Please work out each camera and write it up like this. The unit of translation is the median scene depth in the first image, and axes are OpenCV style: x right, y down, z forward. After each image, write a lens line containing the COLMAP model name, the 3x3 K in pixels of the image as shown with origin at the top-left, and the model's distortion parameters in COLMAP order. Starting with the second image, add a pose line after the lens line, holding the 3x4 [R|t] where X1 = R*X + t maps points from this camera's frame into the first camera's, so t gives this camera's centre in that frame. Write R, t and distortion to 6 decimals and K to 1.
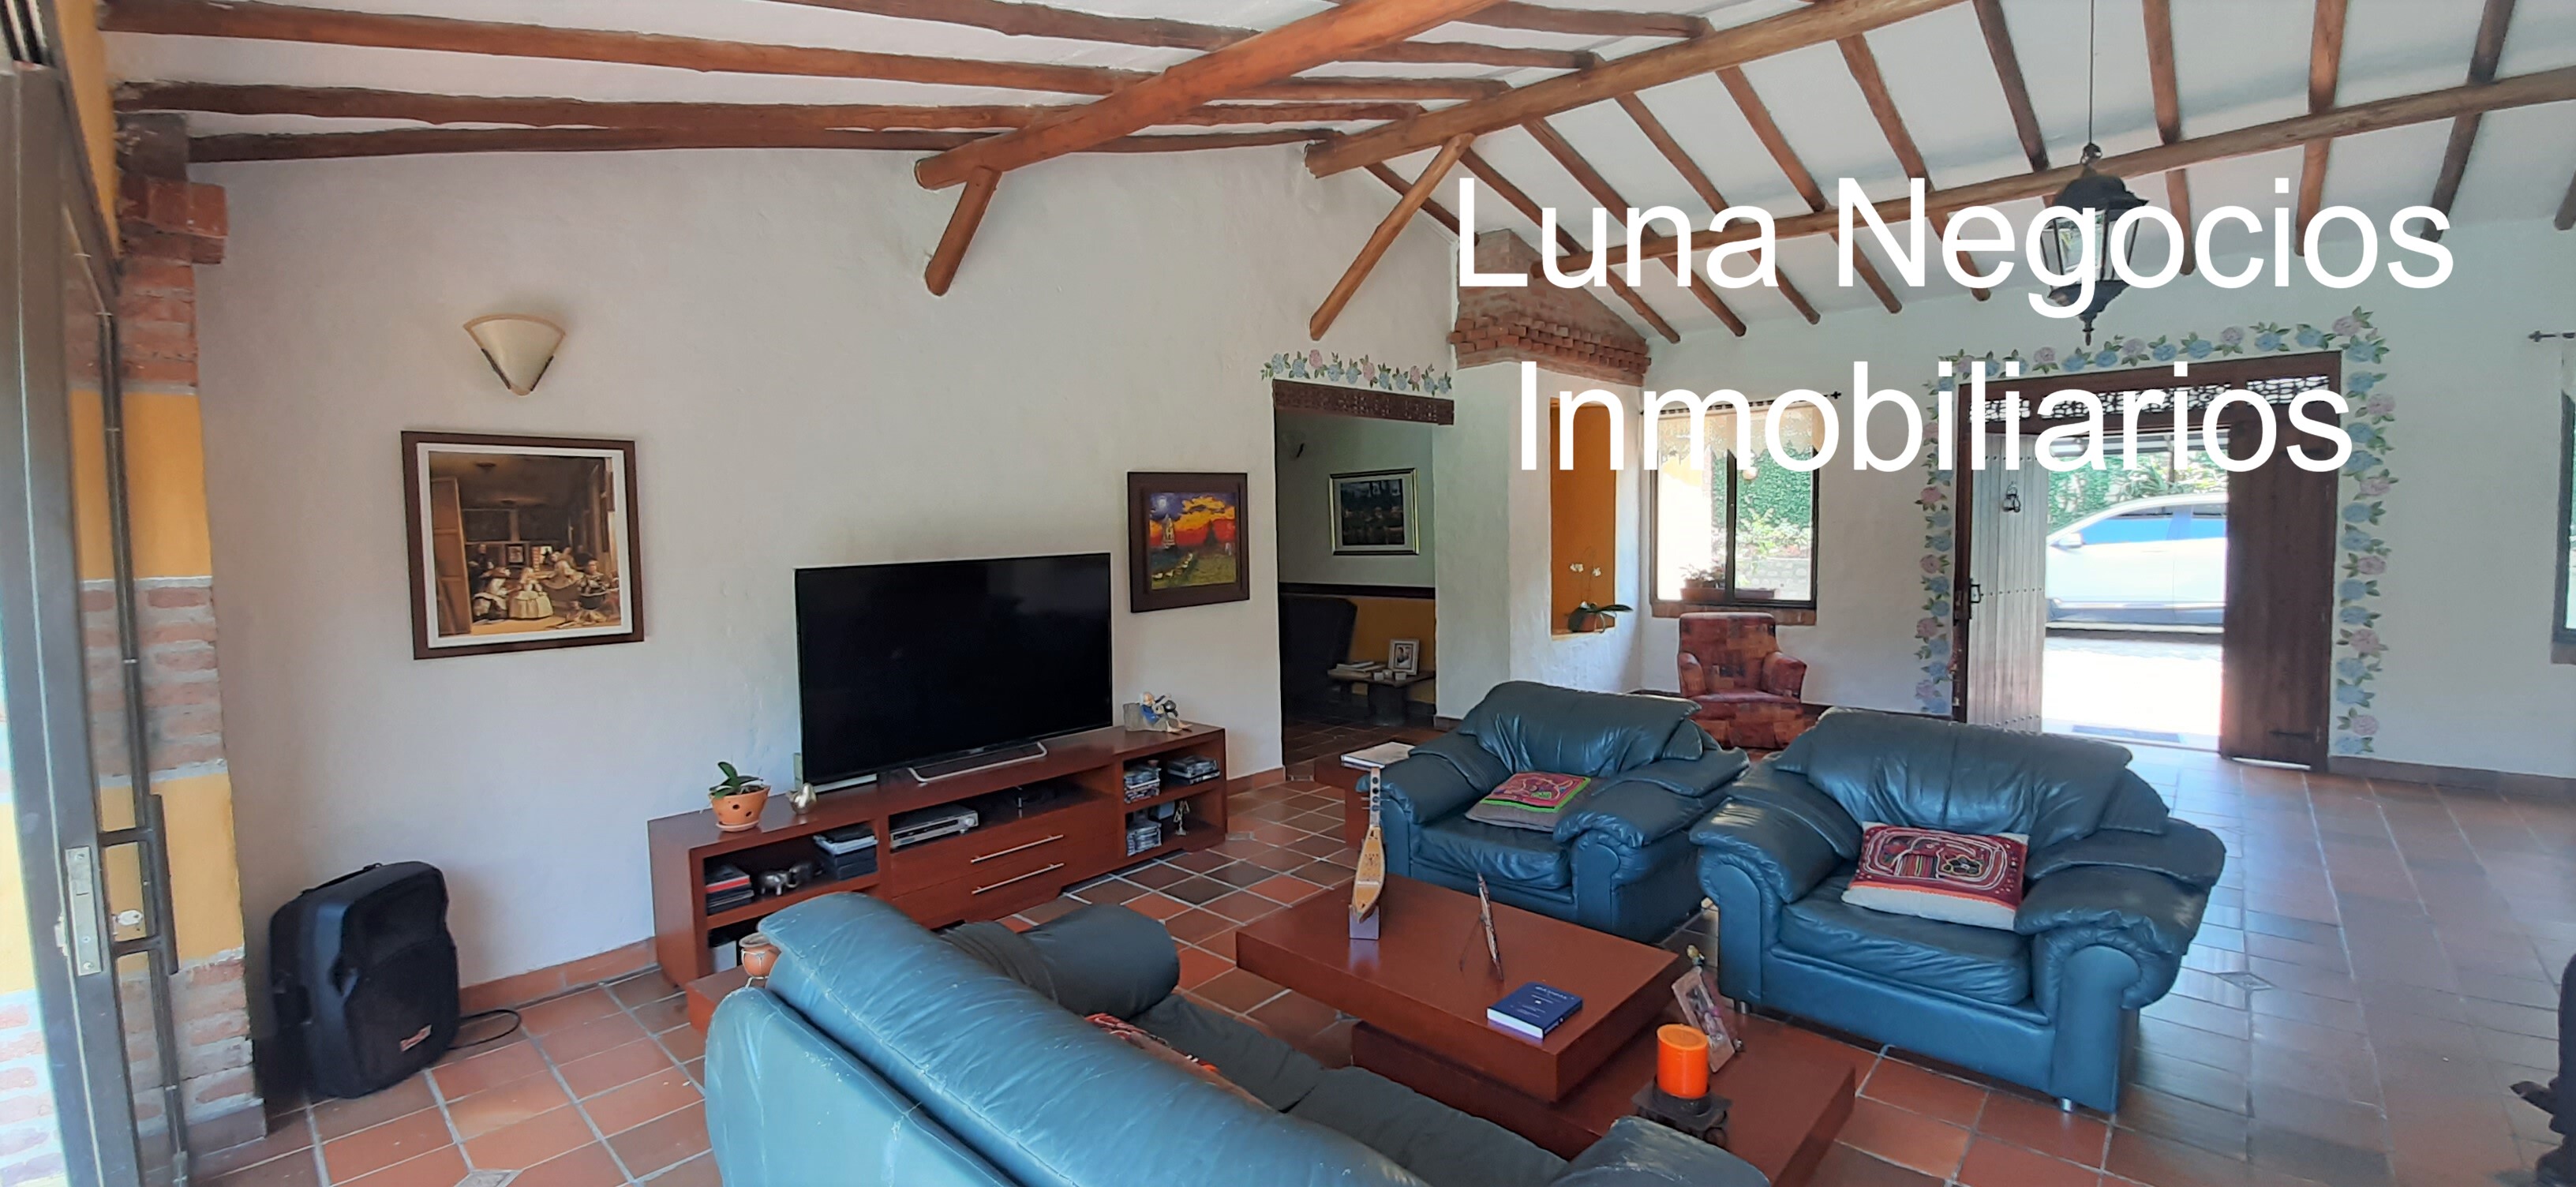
lens RADIAL K [[1019.0, 0, 1280.1], [0, 1019.0, 577.3], [0, 0, 1]] dist [0.009401, -0.010246]
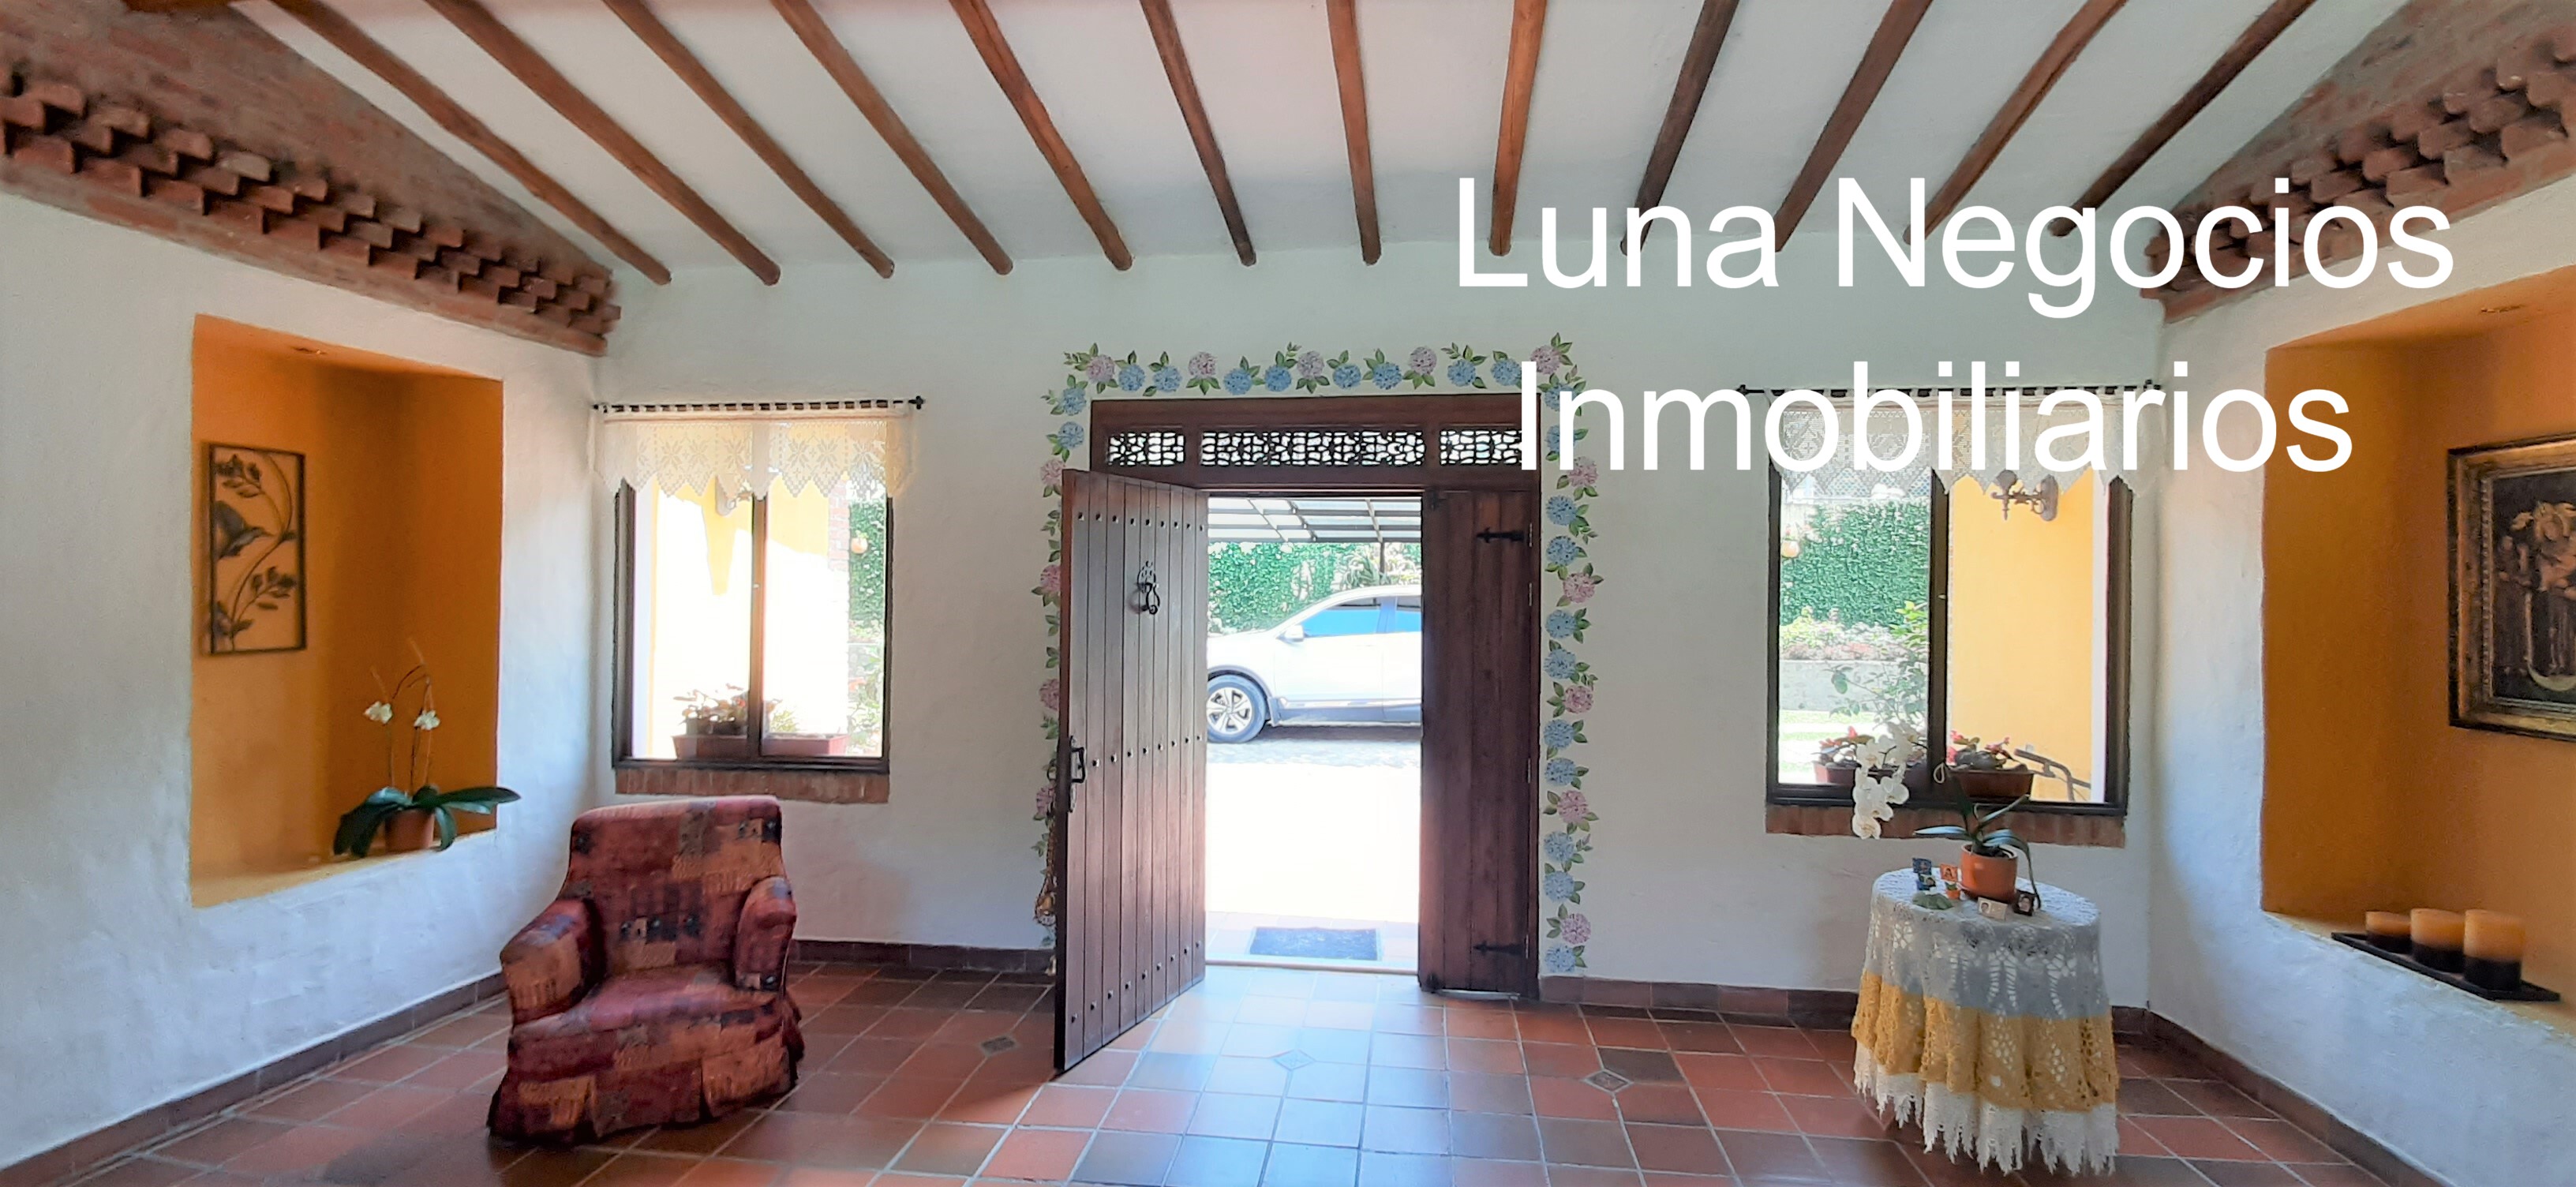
lens RADIAL K [[1020.6, 0, 1295.0], [0, 1020.6, 578.6], [0, 0, 1]] dist [0.007756, -0.010593]
pose [[0.811623, 0.031172, 0.583349, 0.448525], [0.008752, 0.997814, -0.065497, -0.045247], [-0.584116, 0.058264, 0.809576, 0.481278]]
